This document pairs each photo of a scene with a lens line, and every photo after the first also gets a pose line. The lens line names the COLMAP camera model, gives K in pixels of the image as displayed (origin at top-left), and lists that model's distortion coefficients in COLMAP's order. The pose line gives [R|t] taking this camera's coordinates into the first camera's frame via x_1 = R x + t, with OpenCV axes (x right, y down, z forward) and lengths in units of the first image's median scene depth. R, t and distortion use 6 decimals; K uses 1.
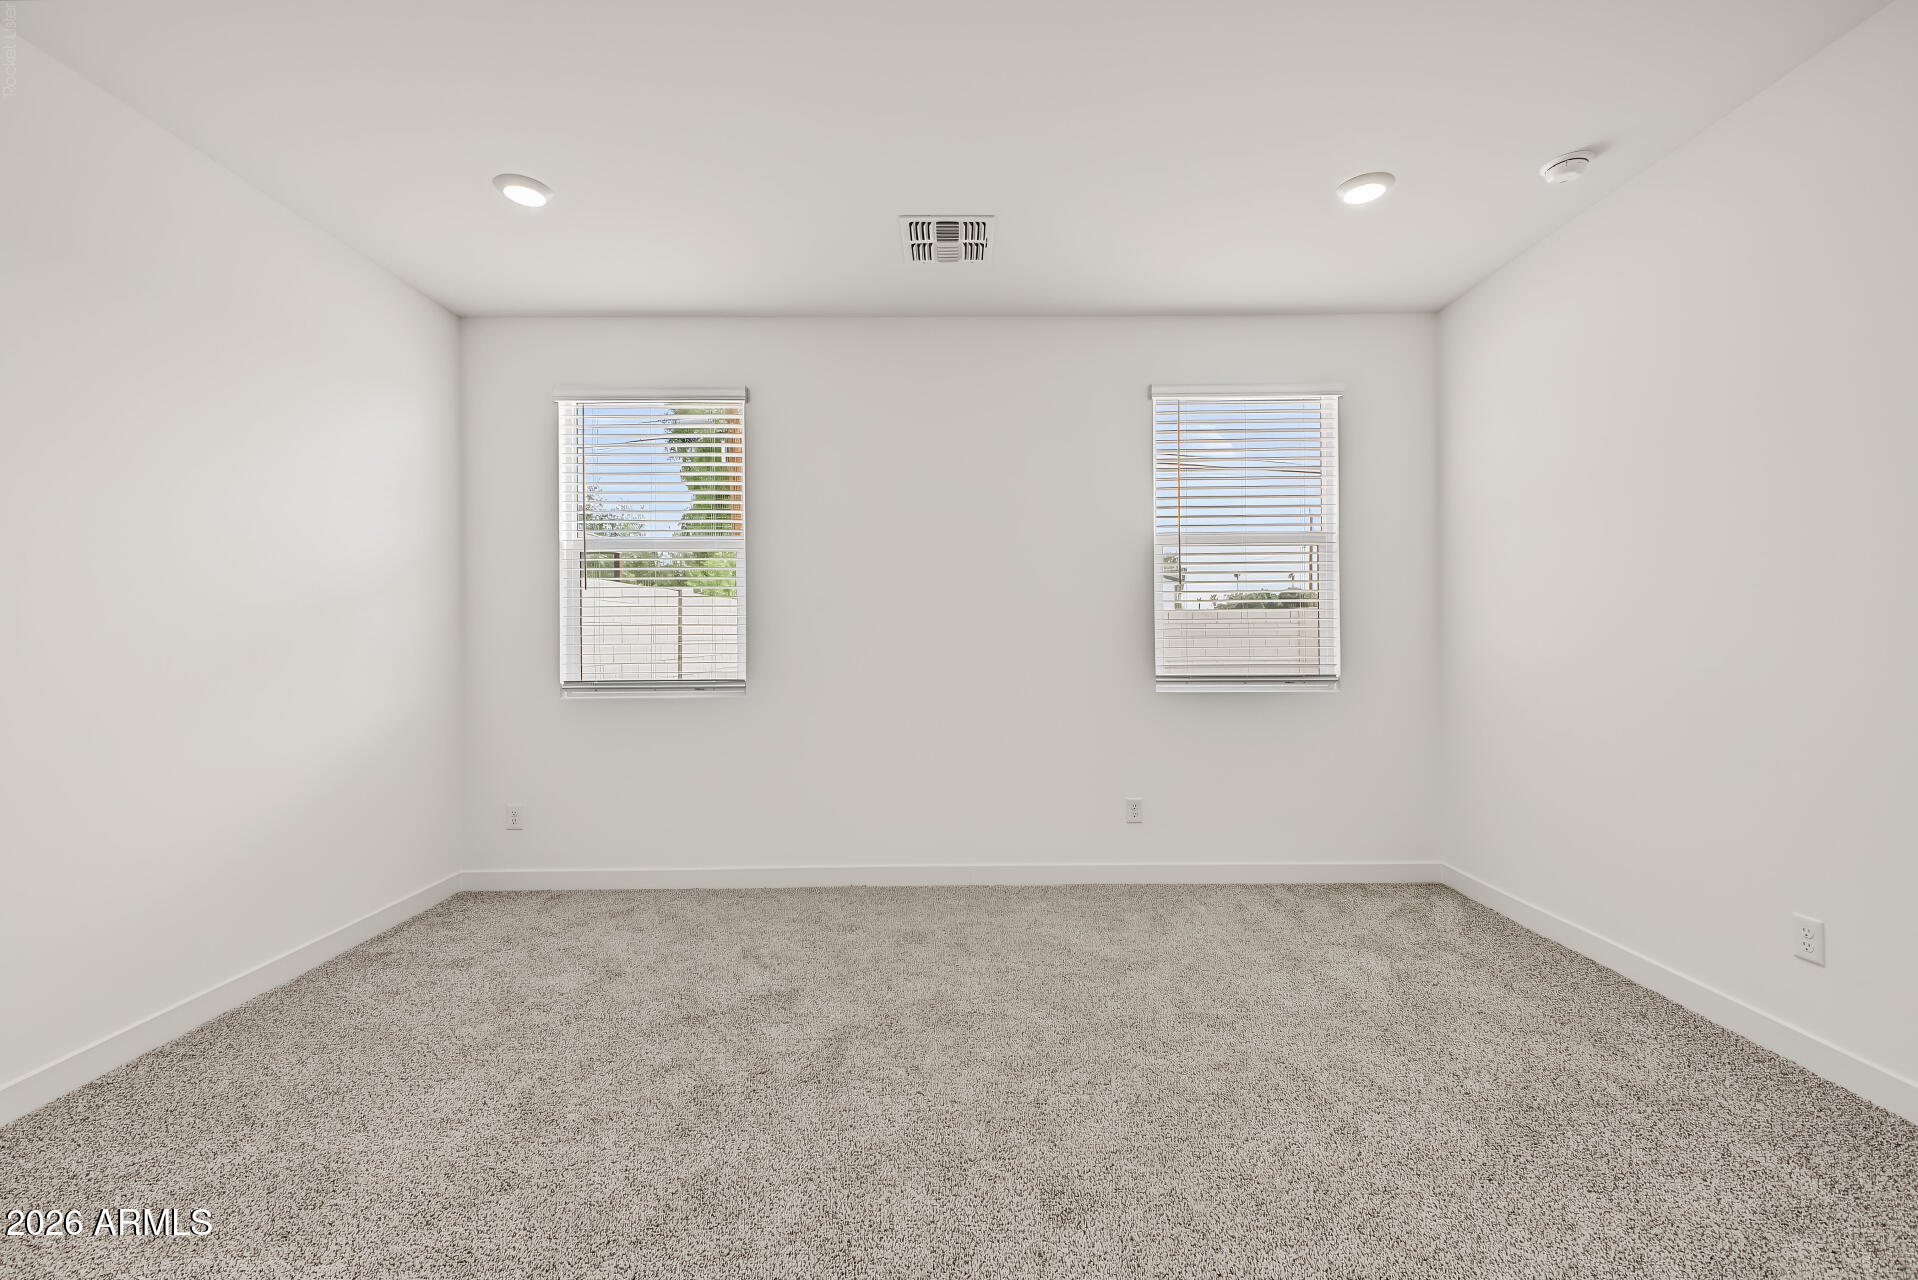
lens RADIAL K [[754.2, 0, 959.0], [0, 754.2, 640.0], [0, 0, 1]] dist [0.014002, 0.000037]
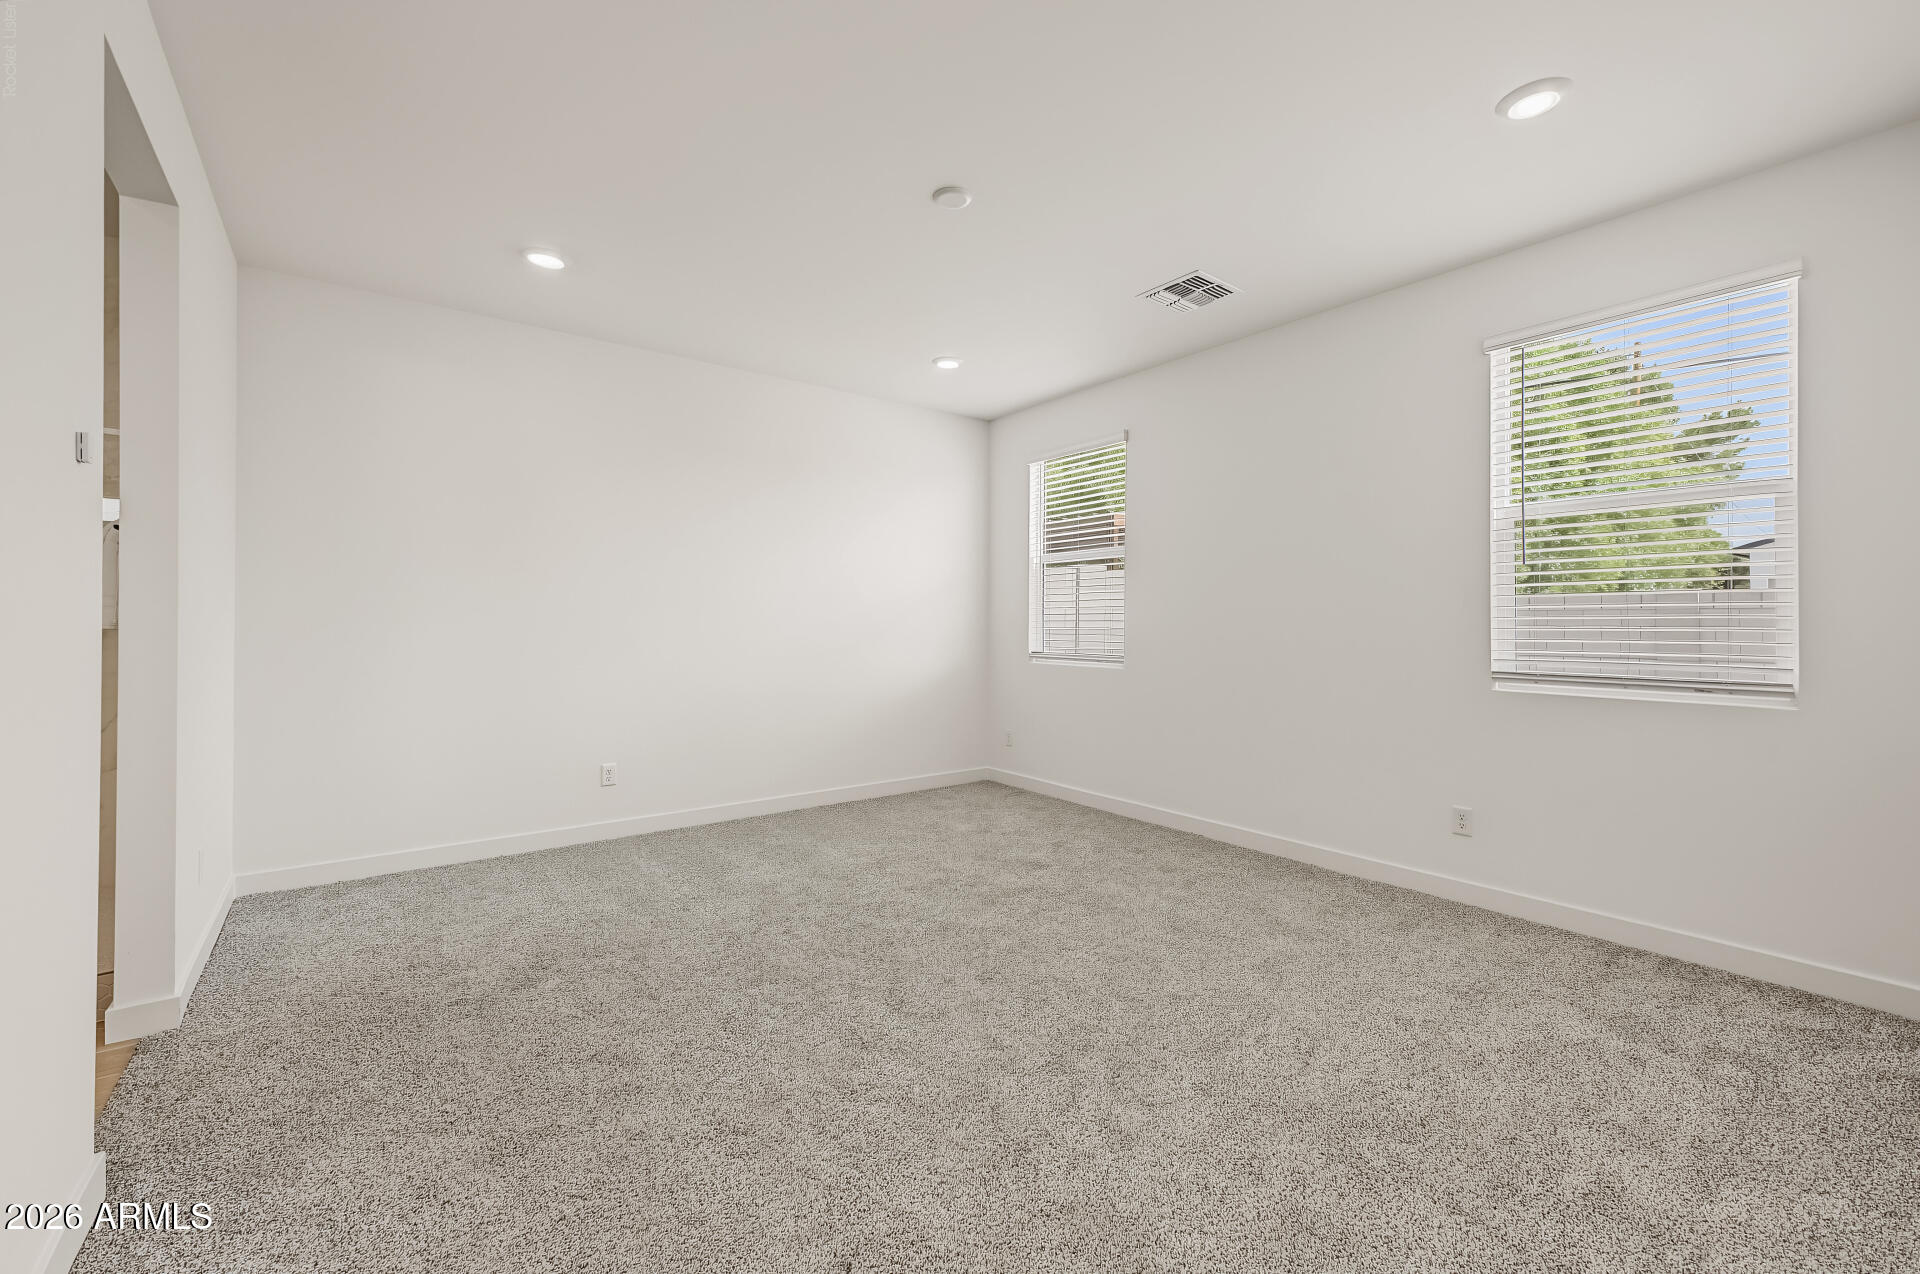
lens RADIAL K [[742.8, 0, 960.0], [0, 742.8, 637.0], [0, 0, 1]] dist [0.000719, -0.000013]
pose [[0.613735, 0.022618, -0.789188, 0.703138], [-0.008209, 0.999718, 0.022268, -0.007866], [0.789469, -0.007188, 0.613748, -0.009968]]
